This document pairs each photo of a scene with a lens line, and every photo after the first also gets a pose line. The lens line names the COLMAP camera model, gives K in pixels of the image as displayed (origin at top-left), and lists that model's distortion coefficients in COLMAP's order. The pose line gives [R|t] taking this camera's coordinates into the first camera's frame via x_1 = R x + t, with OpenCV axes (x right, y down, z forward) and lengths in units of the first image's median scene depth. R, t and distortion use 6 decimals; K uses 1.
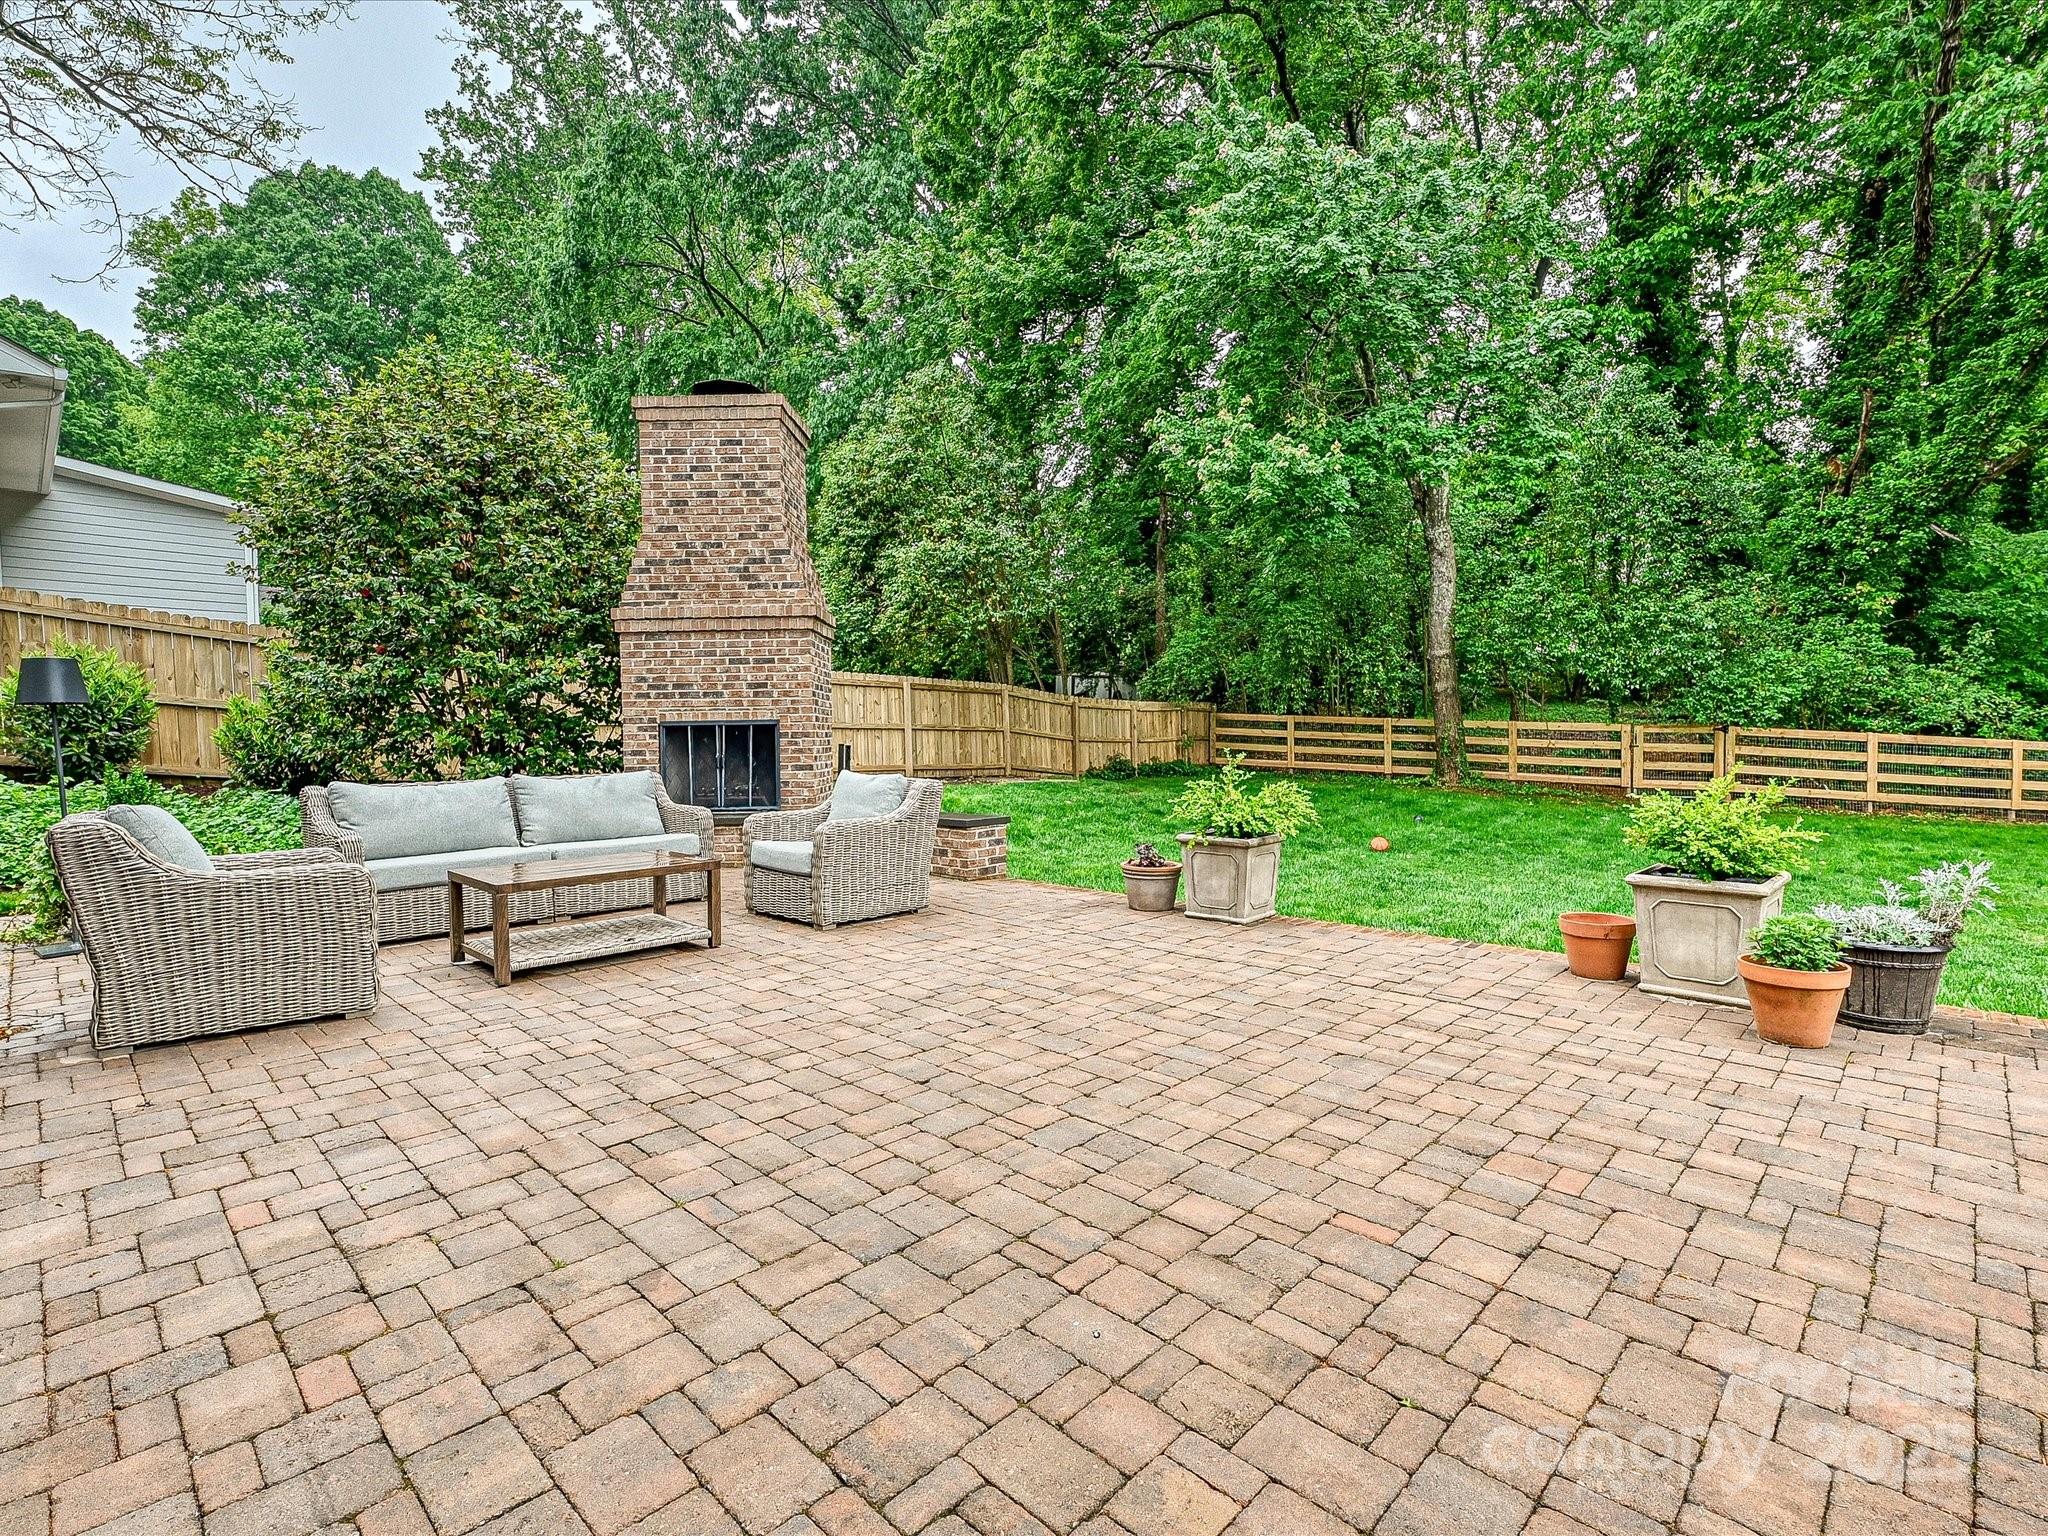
lens RADIAL K [[968.1, 0, 1018.6], [0, 968.1, 779.6], [0, 0, 1]] dist [-0.002890, 0.000088]
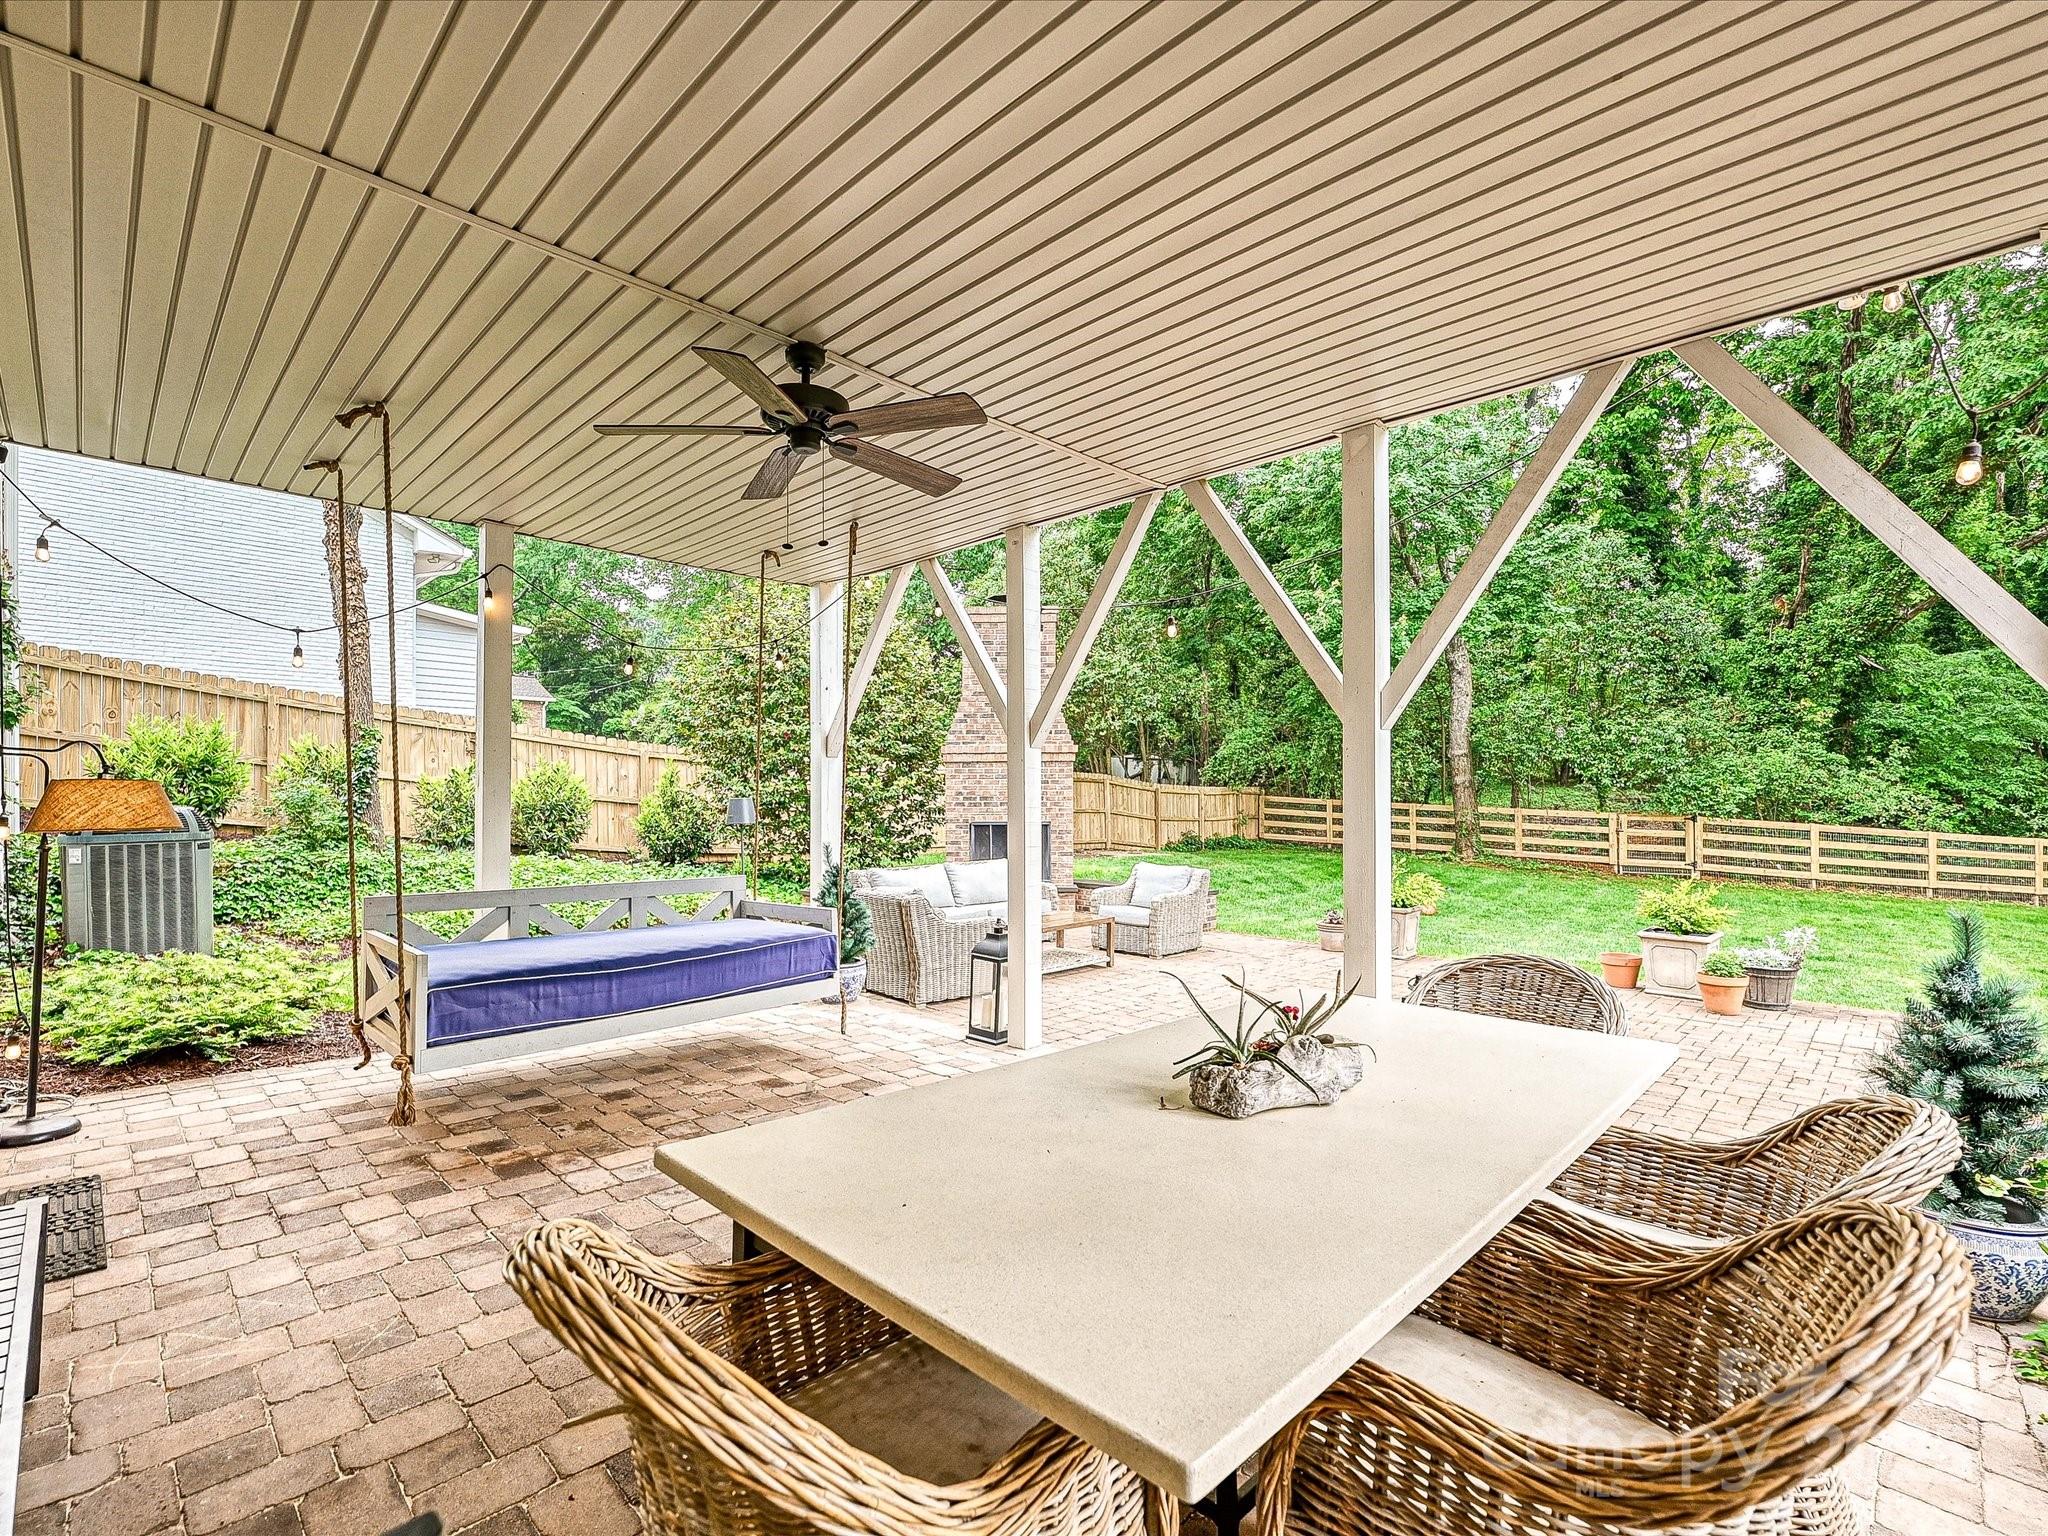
lens RADIAL K [[928.6, 0, 1007.7], [0, 928.6, 799.0], [0, 0, 1]] dist [-0.001751, -0.000068]
pose [[0.999881, 0.012522, -0.009032, -0.130842], [-0.012903, 0.998976, -0.043357, -0.014722], [0.008480, 0.043468, 0.999019, -0.185680]]
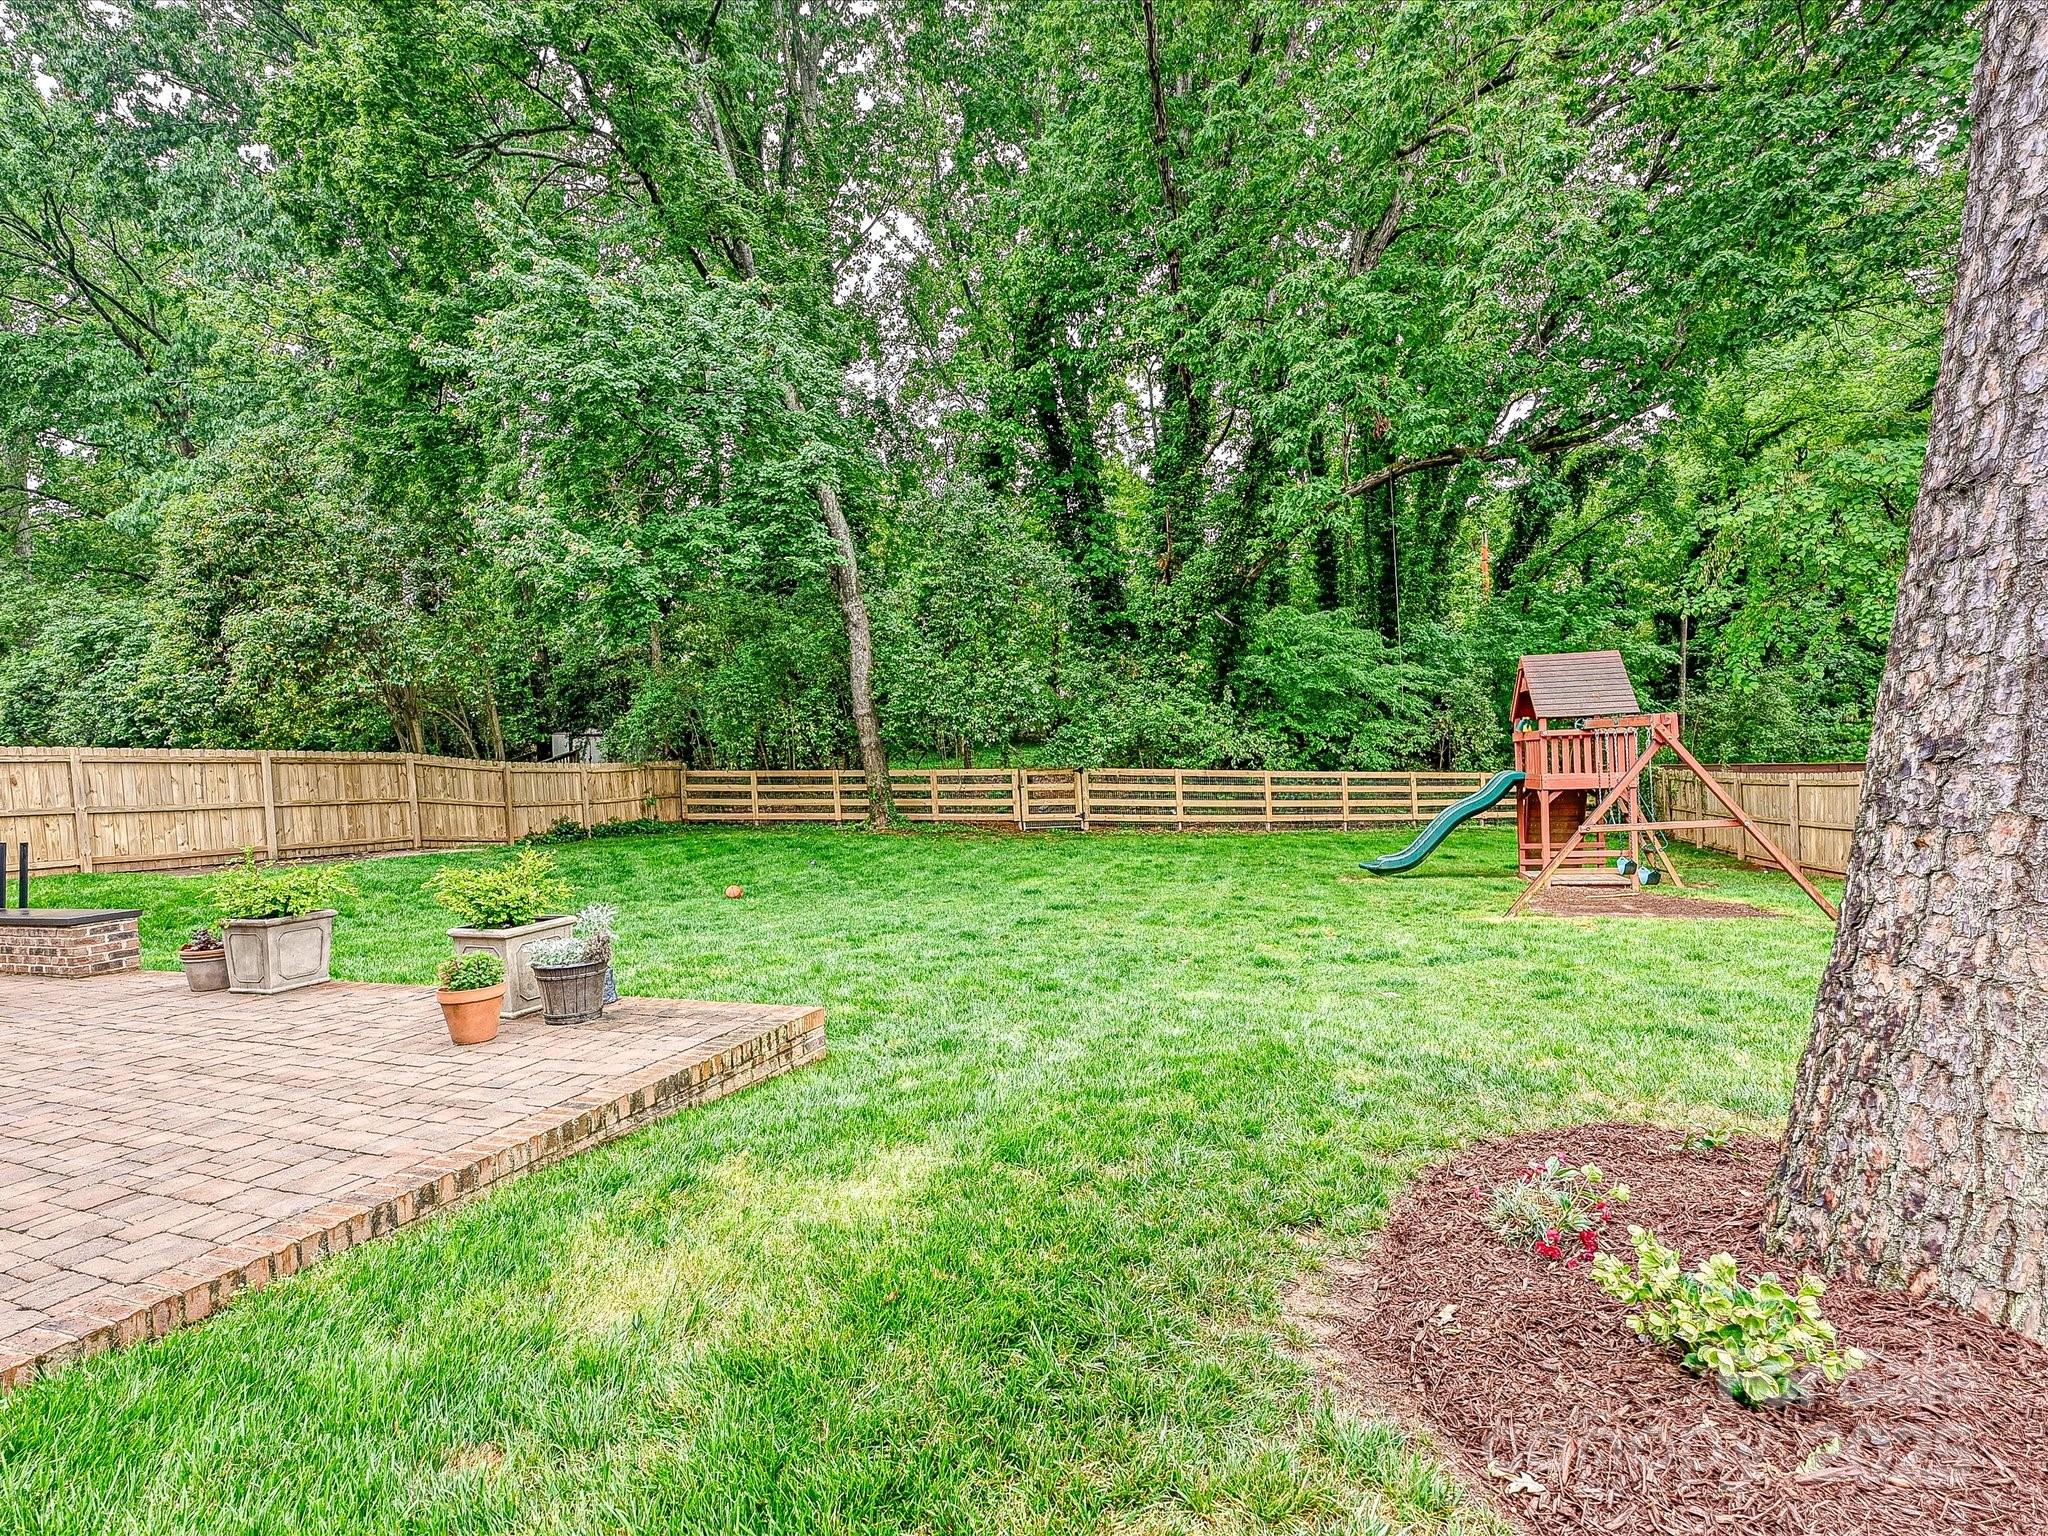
lens RADIAL K [[968.1, 0, 1023.2], [0, 968.1, 784.4], [0, 0, 1]] dist [-0.002890, 0.000088]
pose [[0.925064, -0.045217, 0.377109, 0.189315], [0.060556, 0.997746, -0.028913, -0.003072], [-0.374952, 0.049582, 0.925717, -0.119051]]
